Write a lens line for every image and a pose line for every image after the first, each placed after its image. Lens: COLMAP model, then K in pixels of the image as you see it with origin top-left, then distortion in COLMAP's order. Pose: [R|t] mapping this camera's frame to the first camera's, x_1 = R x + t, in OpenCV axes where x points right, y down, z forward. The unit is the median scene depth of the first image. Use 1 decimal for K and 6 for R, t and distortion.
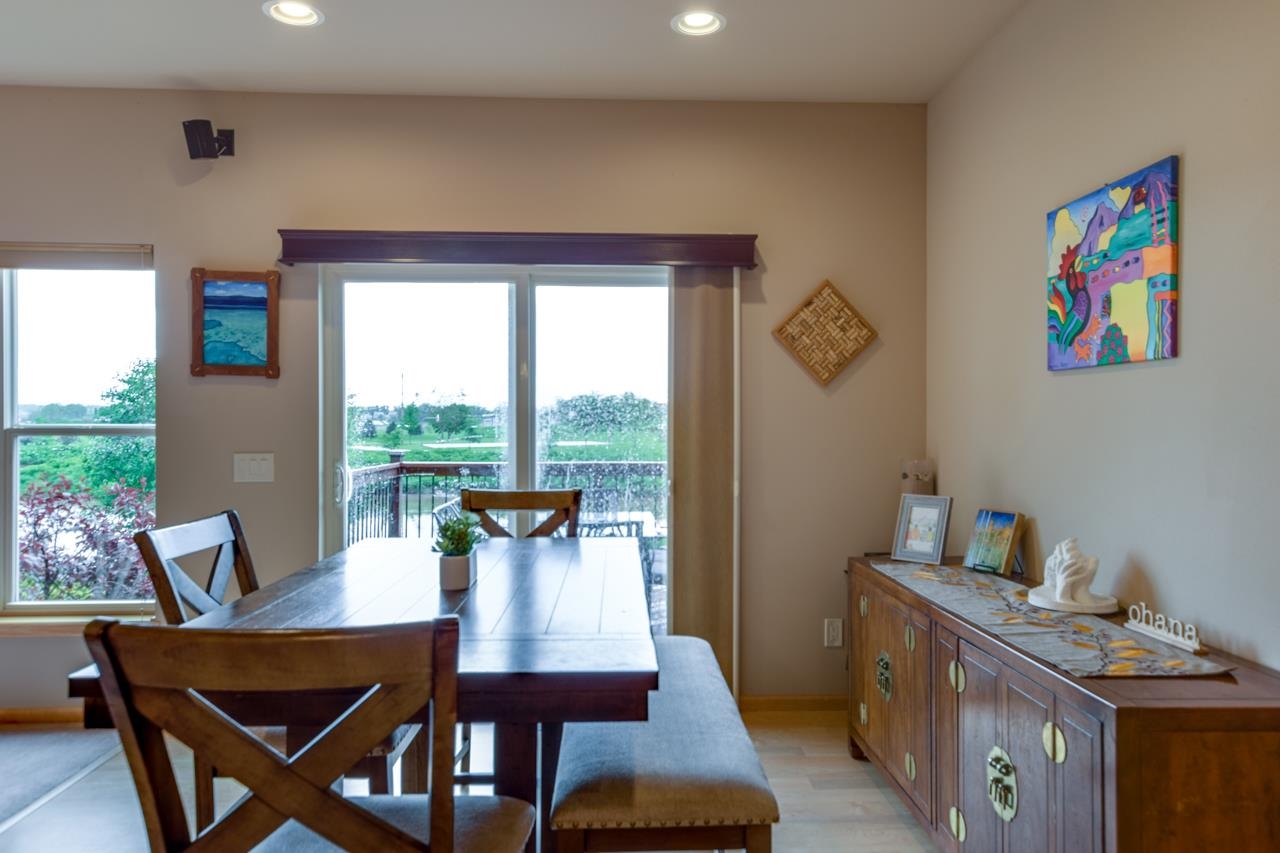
lens RADIAL K [[863.0, 0, 646.0], [0, 863.0, 428.0], [0, 0, 1]] dist [0.004844, 0.038682]
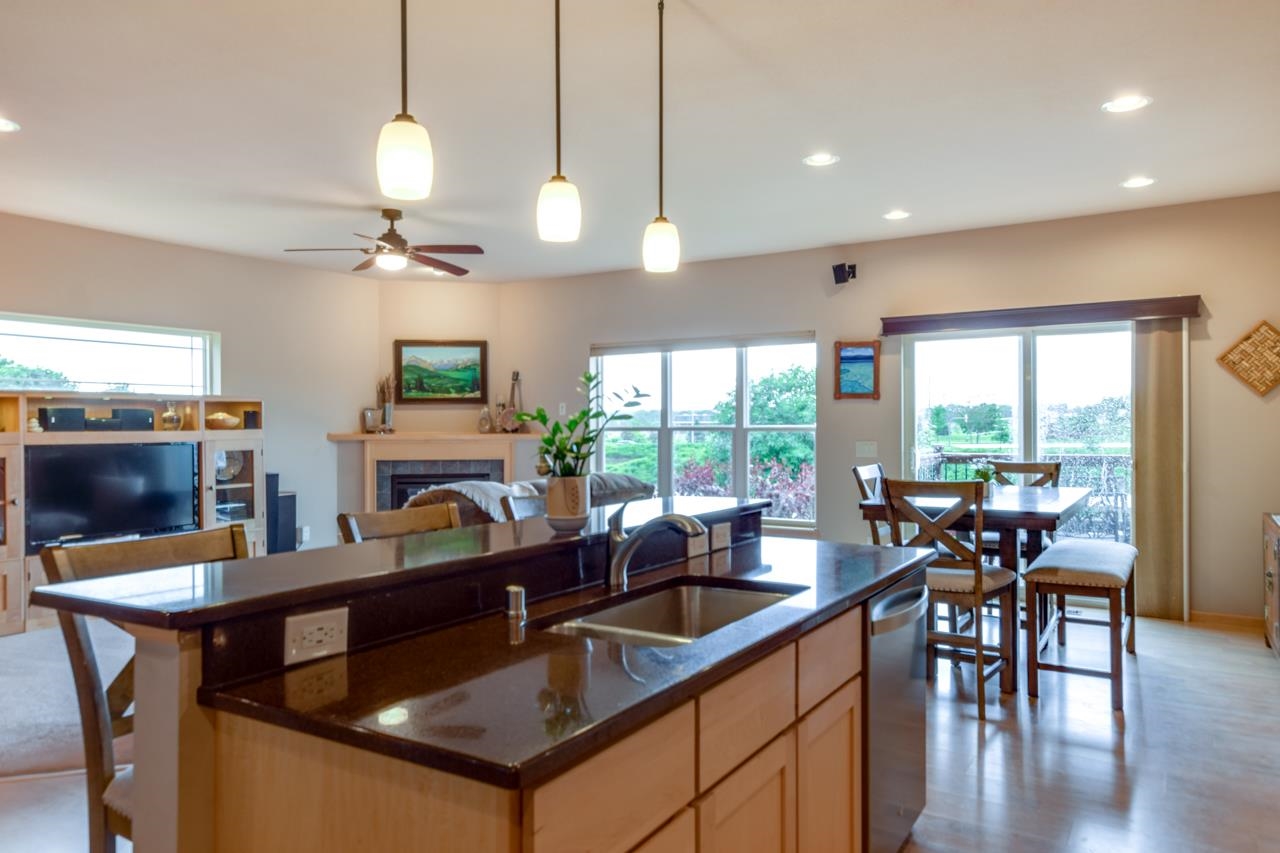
lens RADIAL K [[863.0, 0, 646.0], [0, 863.0, 428.0], [0, 0, 1]] dist [0.004844, 0.038682]
pose [[0.830163, -0.003546, -0.557509, 0.169879], [0.003310, 0.999993, -0.001431, 0.002052], [0.557511, -0.000658, 0.830169, -0.753150]]
